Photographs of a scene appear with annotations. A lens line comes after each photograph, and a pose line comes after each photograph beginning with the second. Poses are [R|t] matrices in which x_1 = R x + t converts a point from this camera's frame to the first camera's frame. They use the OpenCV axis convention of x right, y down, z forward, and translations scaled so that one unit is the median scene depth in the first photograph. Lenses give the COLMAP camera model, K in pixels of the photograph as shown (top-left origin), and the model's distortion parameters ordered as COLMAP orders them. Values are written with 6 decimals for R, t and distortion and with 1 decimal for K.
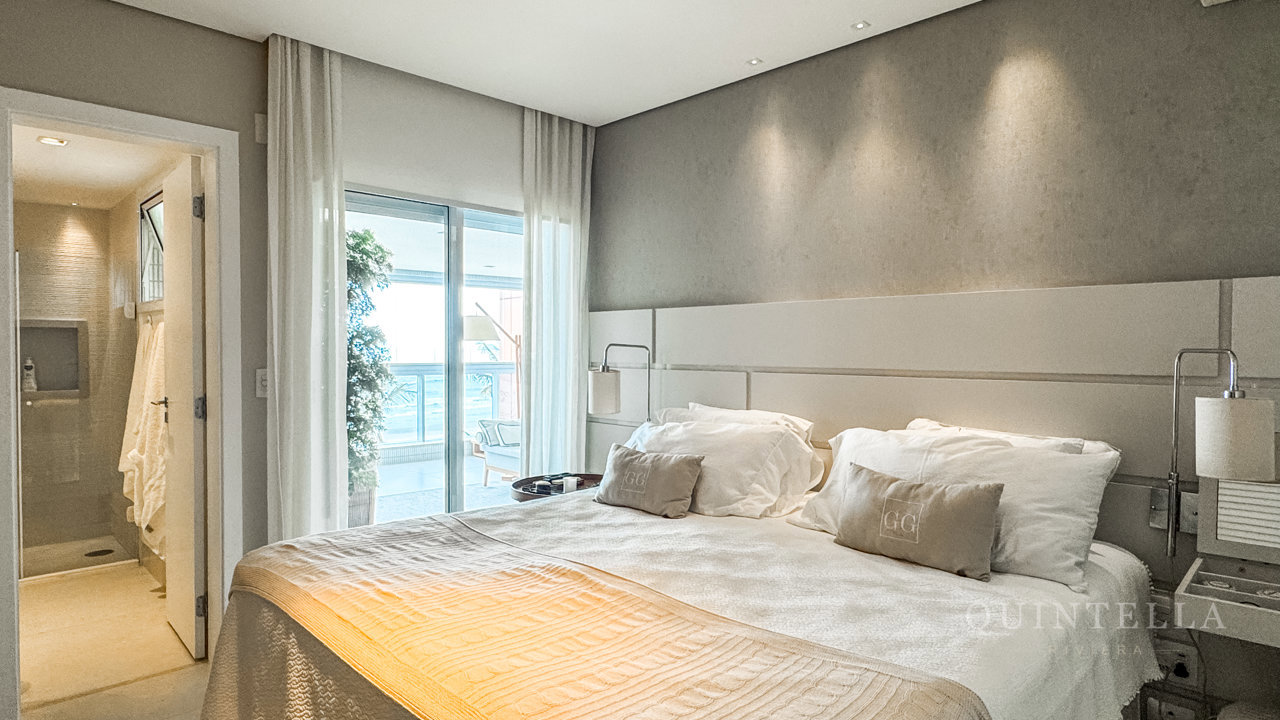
lens RADIAL K [[717.0, 0, 640.0], [0, 717.0, 360.0], [0, 0, 1]] dist [-0.000492, 0.000120]
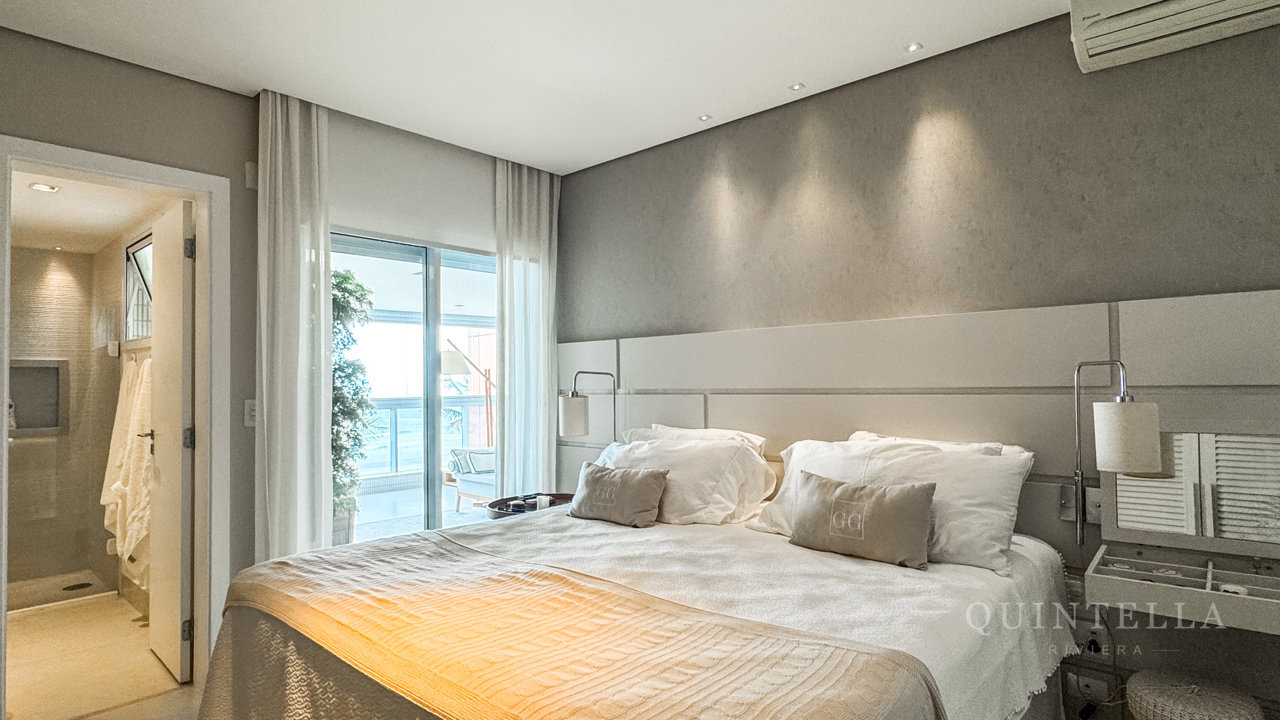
lens RADIAL K [[668.3, 0, 640.0], [0, 668.3, 360.0], [0, 0, 1]] dist [-0.001178, 0.000753]
pose [[0.997864, -0.016091, 0.063310, -0.015038], [0.019228, 0.998601, -0.049264, 0.014255], [-0.062429, 0.050376, 0.996777, -0.021991]]
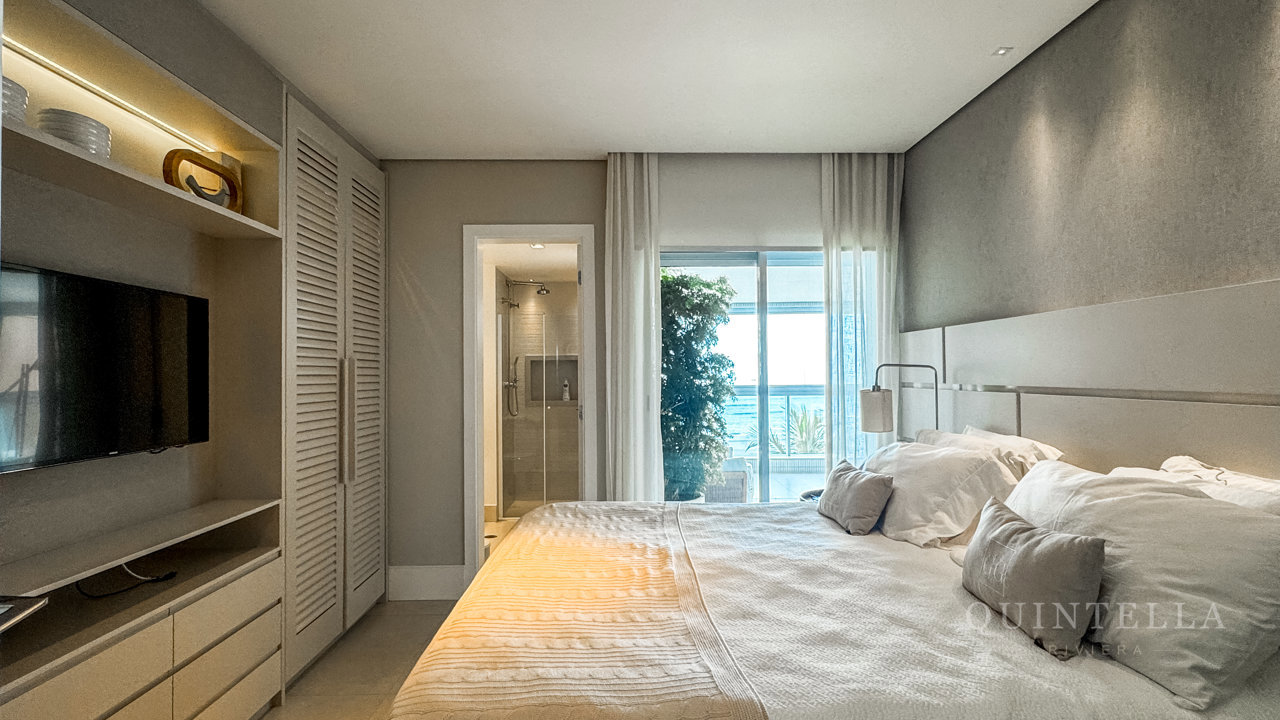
lens RADIAL K [[648.5, 0, 640.0], [0, 648.5, 360.0], [0, 0, 1]] dist [-0.002081, 0.000354]
pose [[0.730393, -0.022516, -0.682656, 0.408402], [-0.000834, 0.999426, -0.033857, 0.004033], [0.683026, 0.025298, 0.729955, 0.102993]]
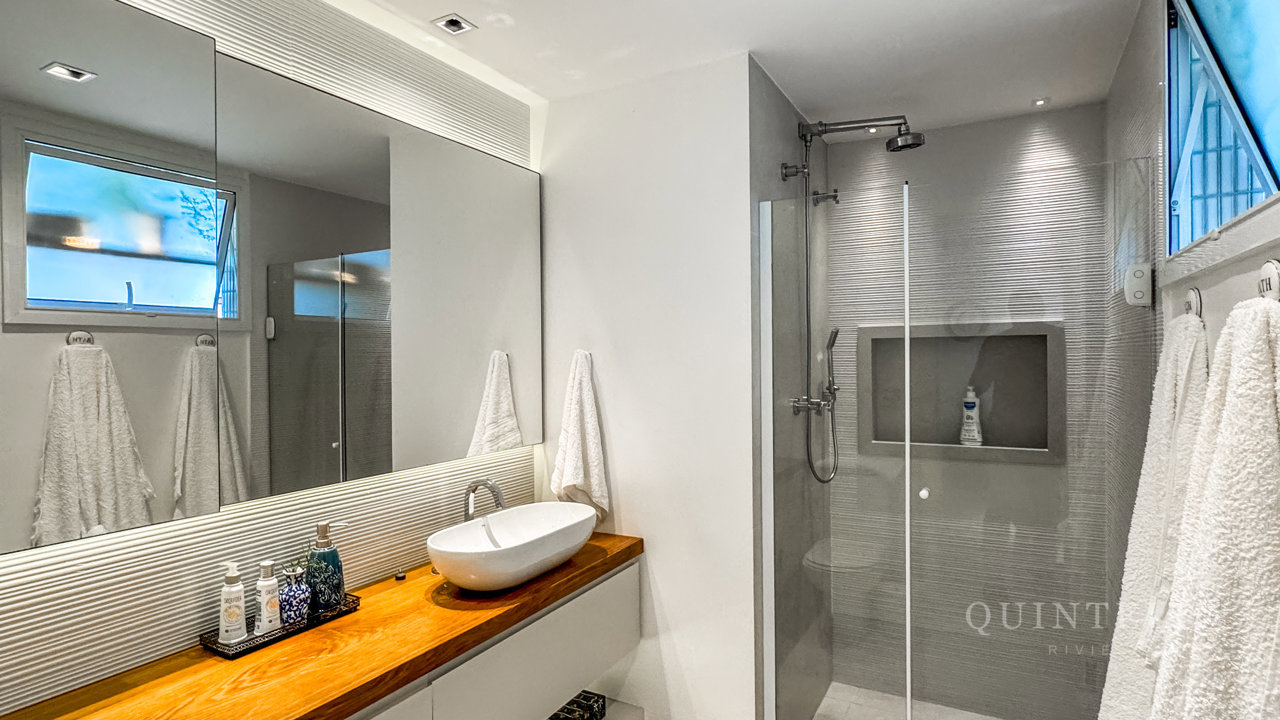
lens RADIAL K [[668.3, 0, 640.0], [0, 668.3, 360.0], [0, 0, 1]] dist [-0.001178, 0.000753]
pose [[0.284227, 0.000347, -0.958757, -0.661948], [-0.007340, 0.999971, -0.001814, -0.038680], [0.958729, 0.007553, 0.284222, 0.957839]]
